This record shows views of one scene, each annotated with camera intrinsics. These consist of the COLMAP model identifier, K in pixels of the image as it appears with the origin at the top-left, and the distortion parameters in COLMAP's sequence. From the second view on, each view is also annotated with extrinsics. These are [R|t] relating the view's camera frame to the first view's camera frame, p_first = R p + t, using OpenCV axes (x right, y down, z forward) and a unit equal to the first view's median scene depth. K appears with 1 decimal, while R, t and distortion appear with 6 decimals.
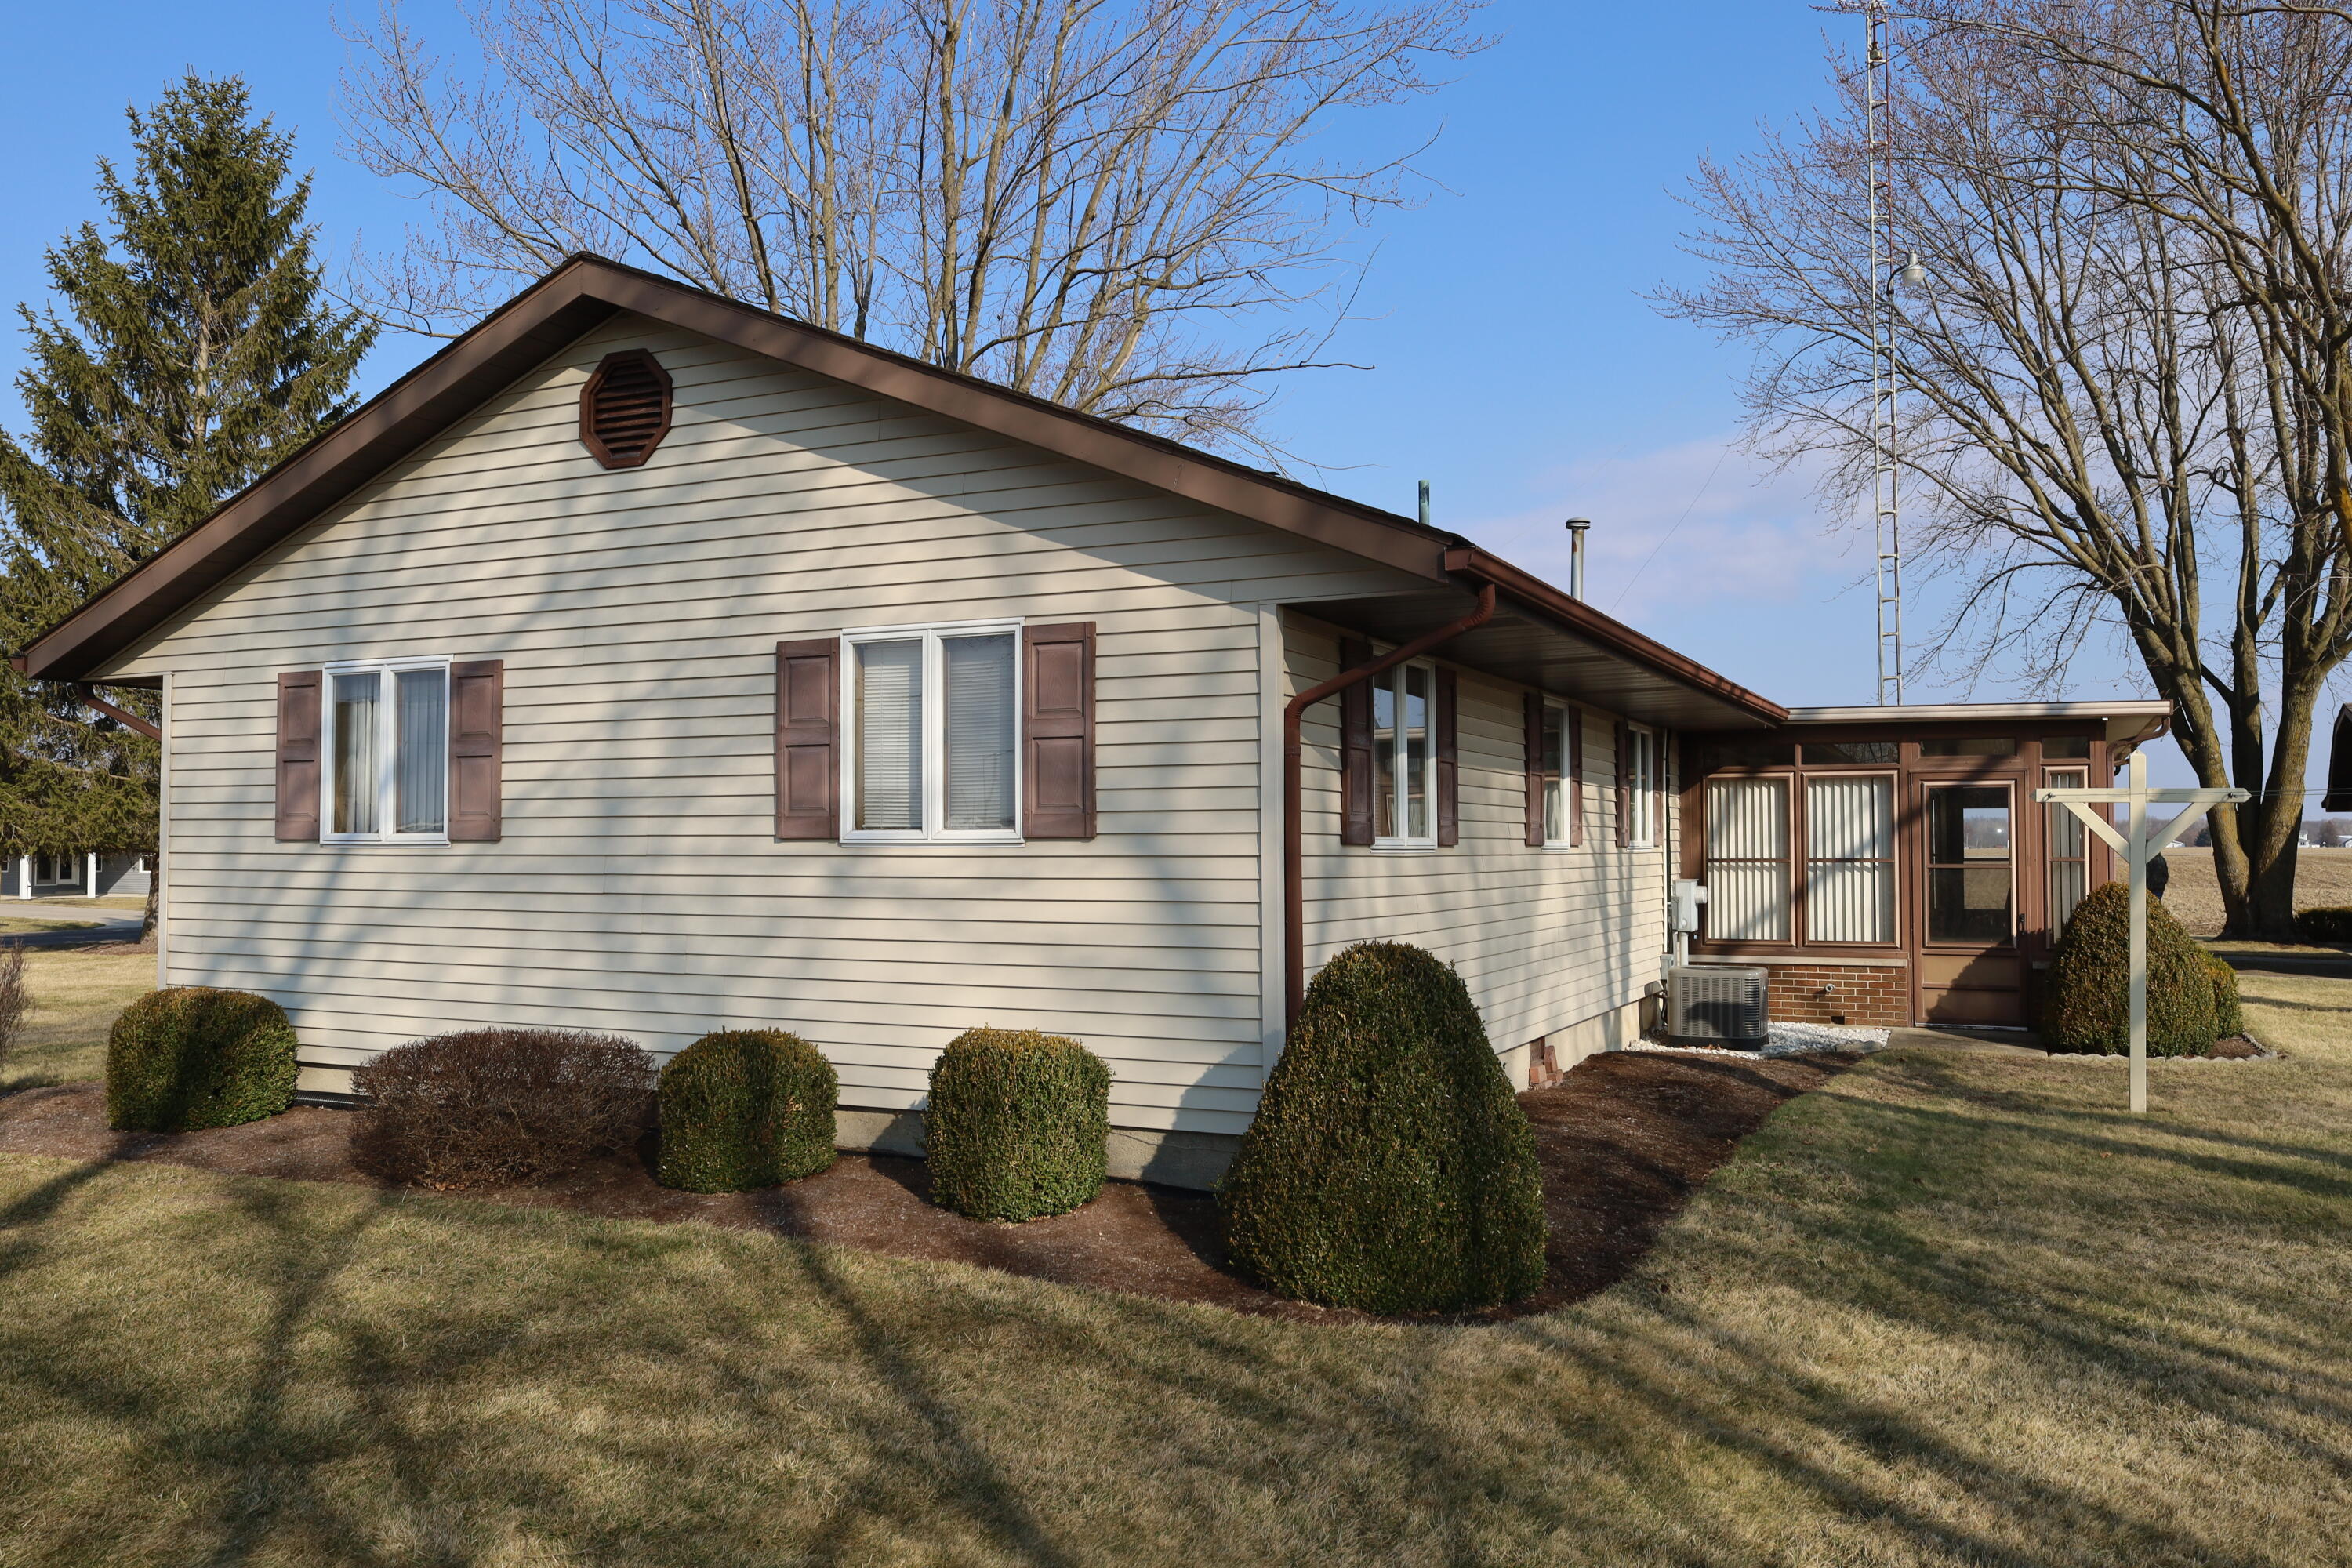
lens RADIAL K [[1787.9, 0, 1174.3], [0, 1787.9, 788.3], [0, 0, 1]] dist [-0.022970, -0.000215]
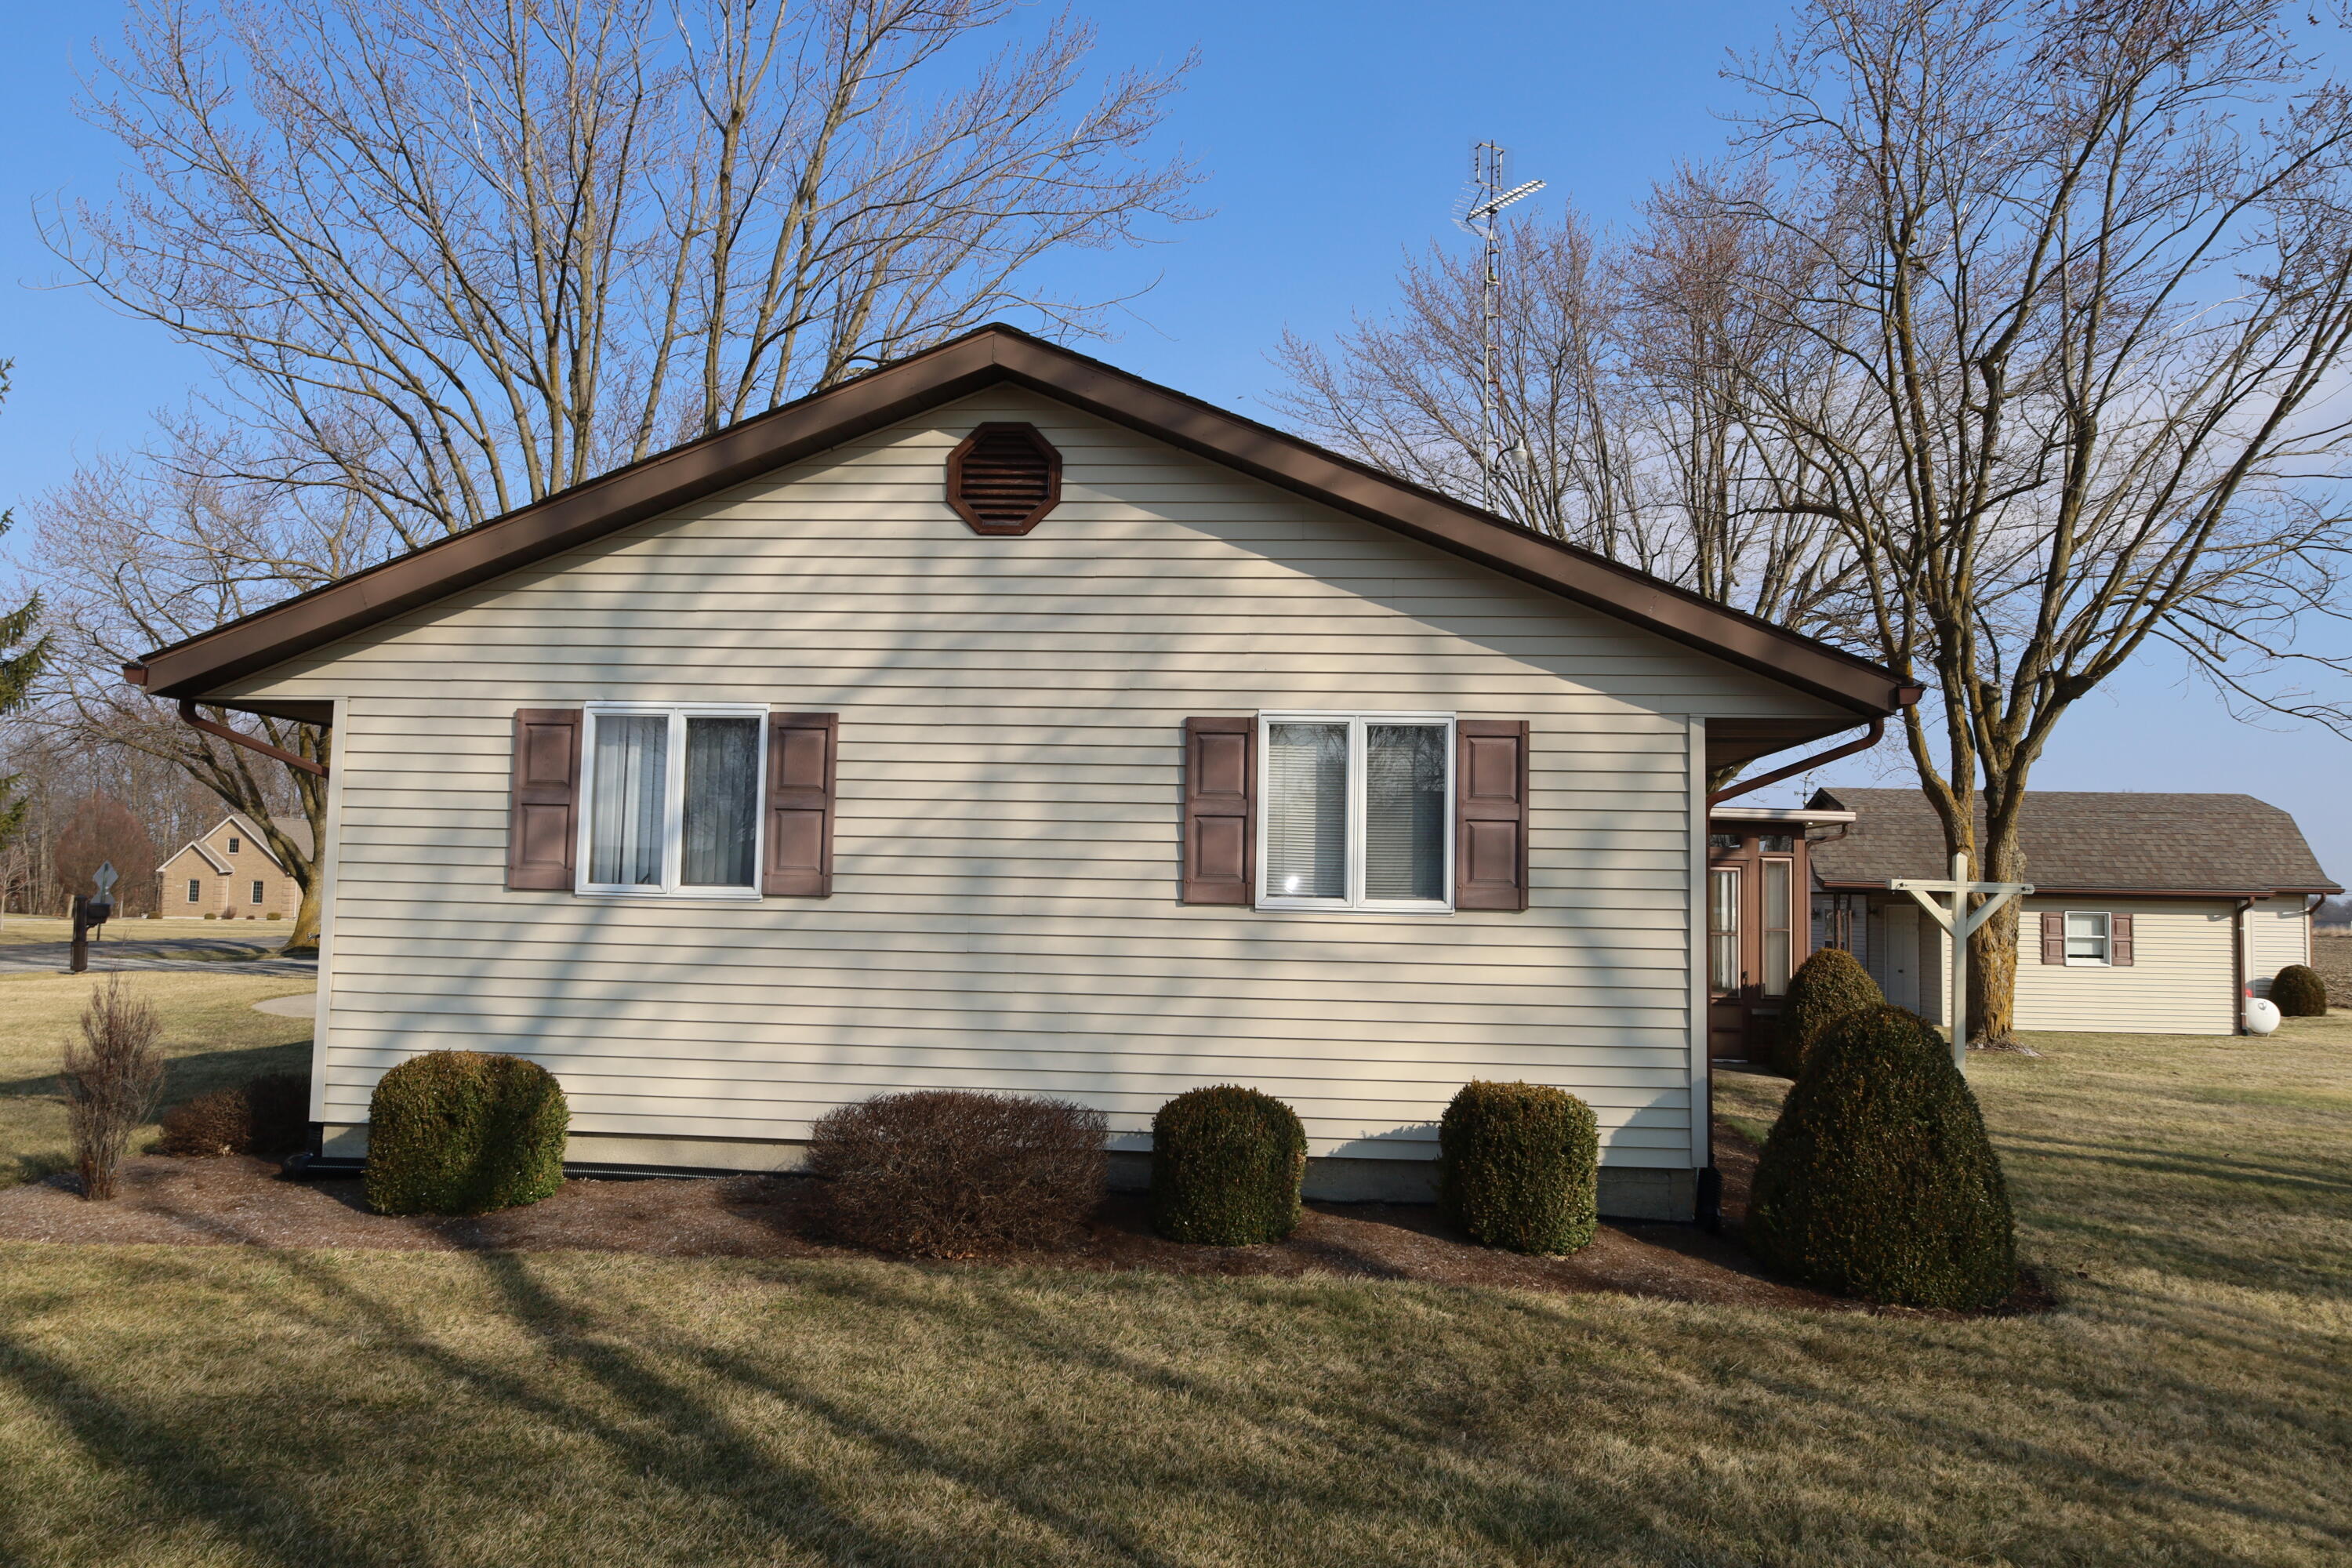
lens RADIAL K [[1602.7, 0, 1168.9], [0, 1602.7, 793.9], [0, 0, 1]] dist [-0.005023, -0.002163]
pose [[0.930159, 0.043194, 0.364608, -0.166577], [-0.031787, 0.998801, -0.037230, -0.000803], [-0.365779, 0.023040, 0.930417, 0.034316]]
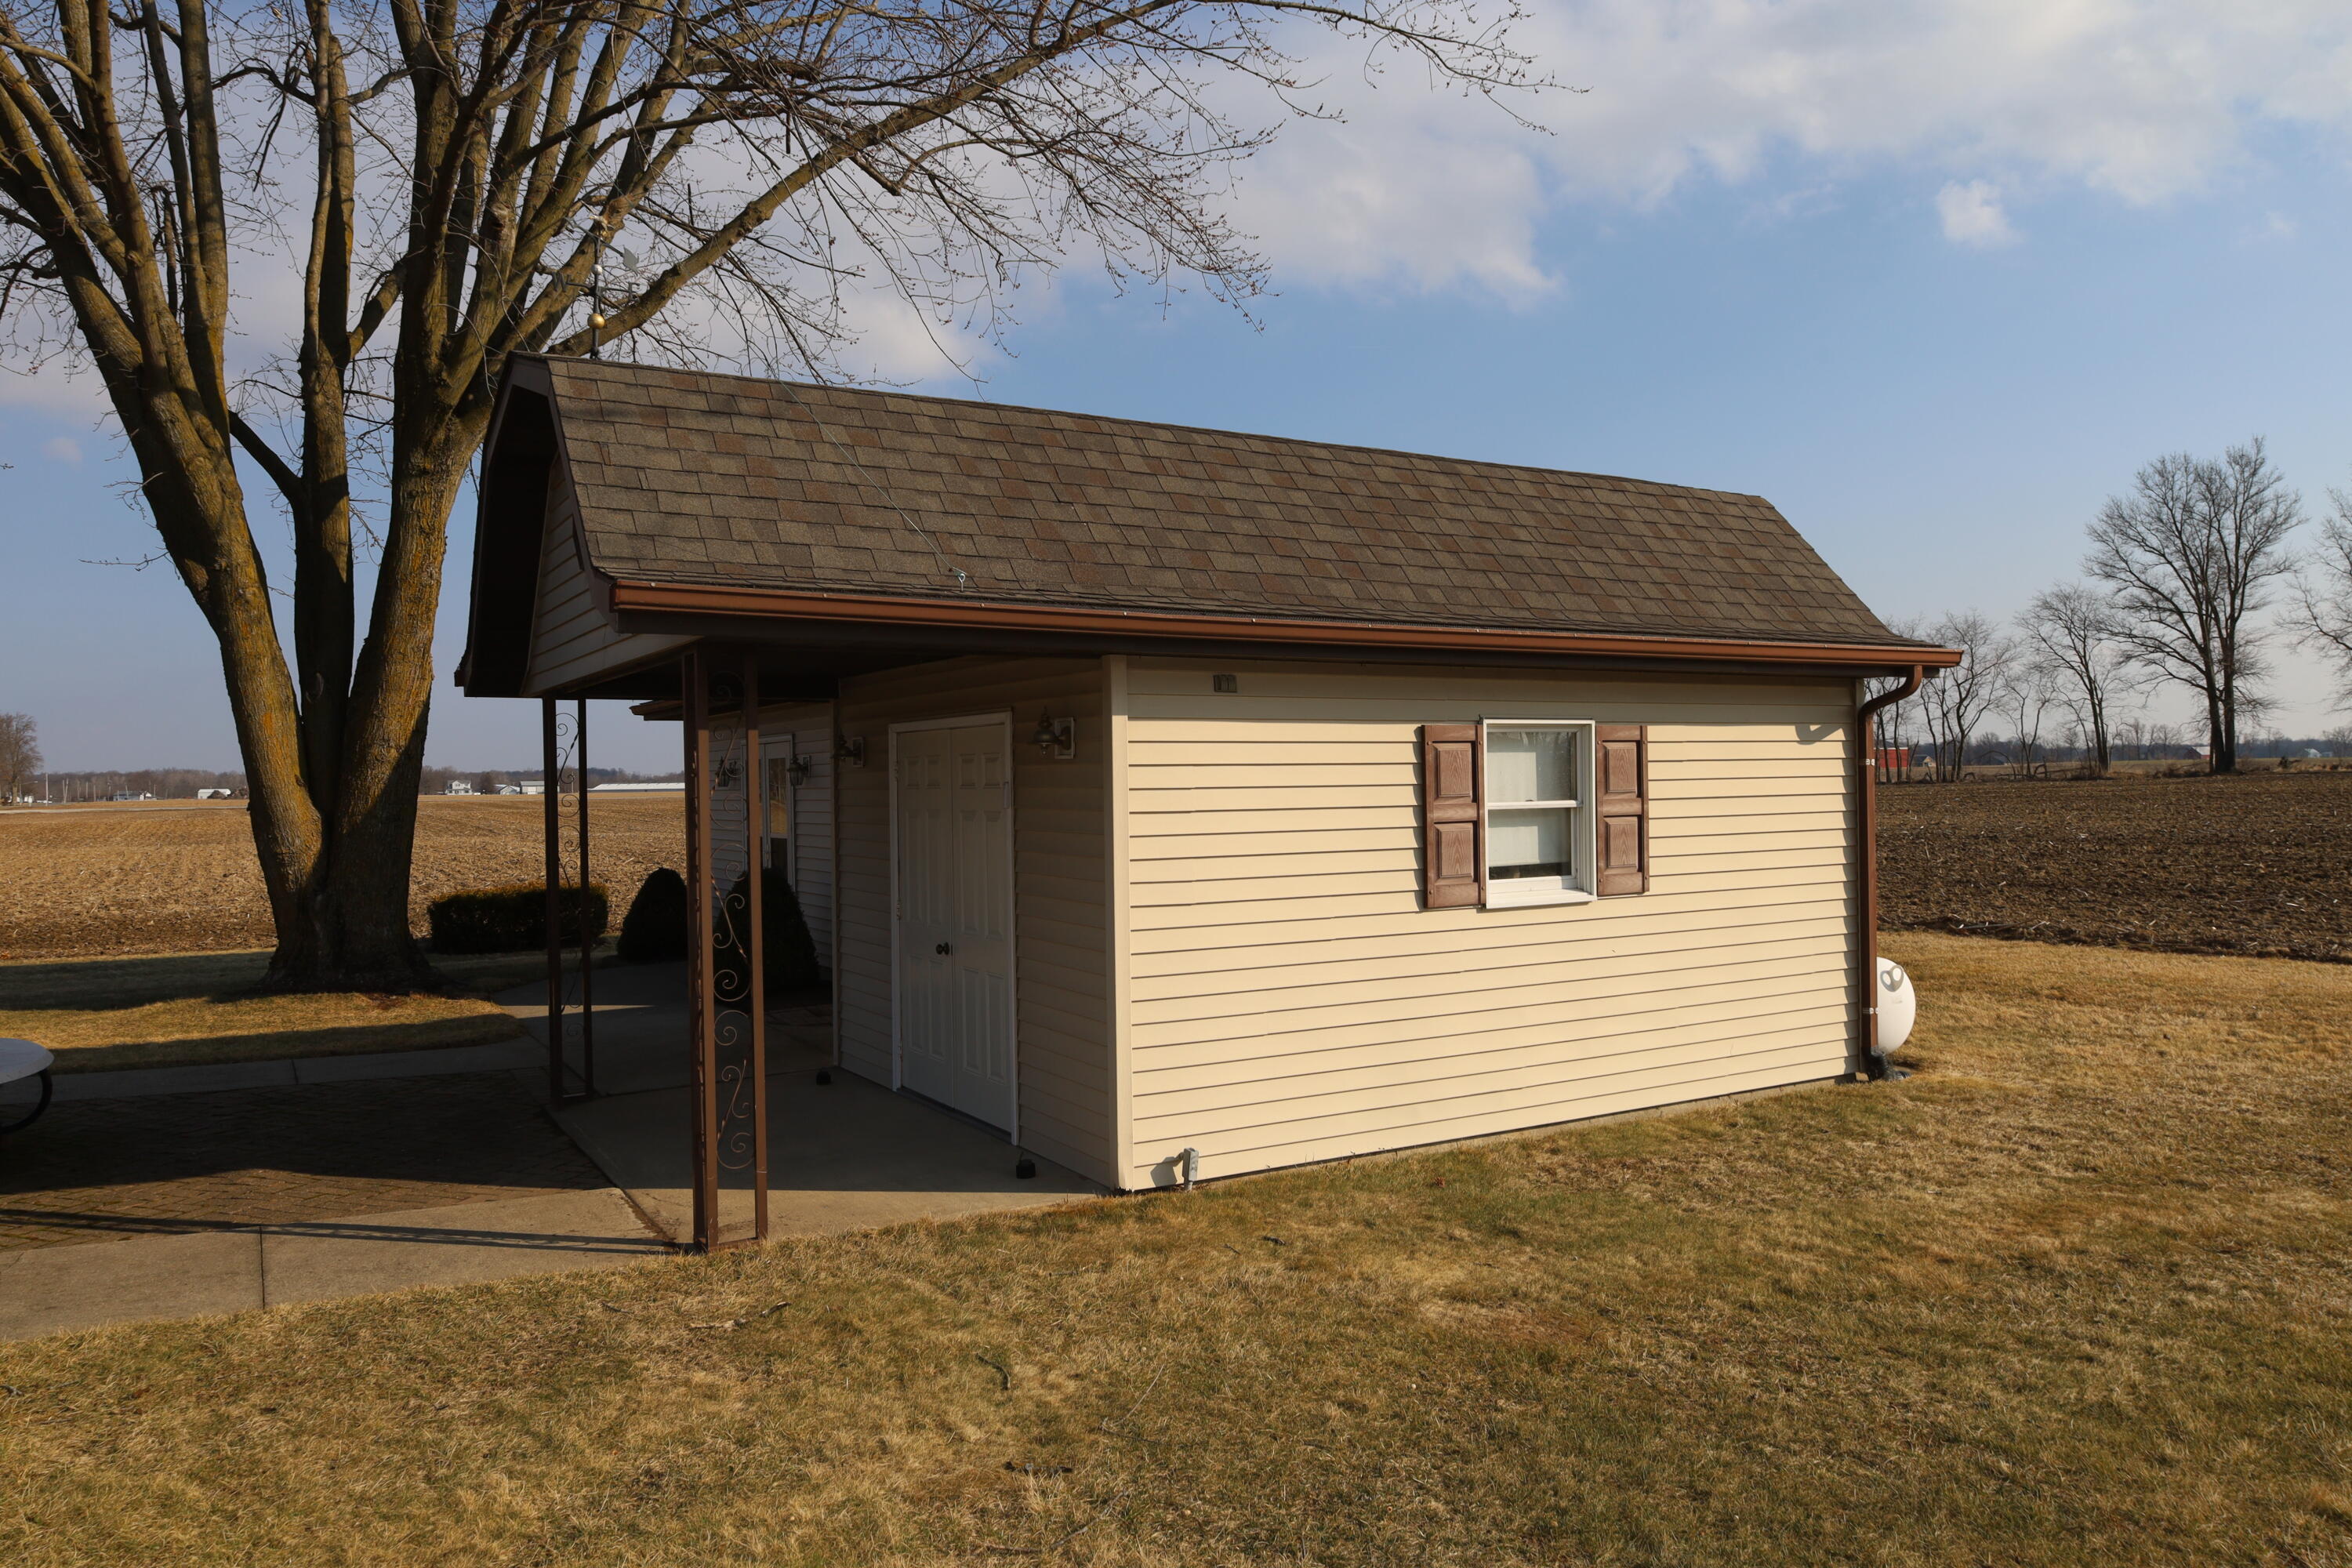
lens RADIAL K [[1602.7, 0, 1167.4], [0, 1602.7, 788.3], [0, 0, 1]] dist [-0.005023, -0.002163]
pose [[0.556689, -0.013122, 0.830618, 0.375973], [-0.010477, 0.999685, 0.022815, 0.020705], [-0.830655, -0.021403, 0.556376, 0.572523]]
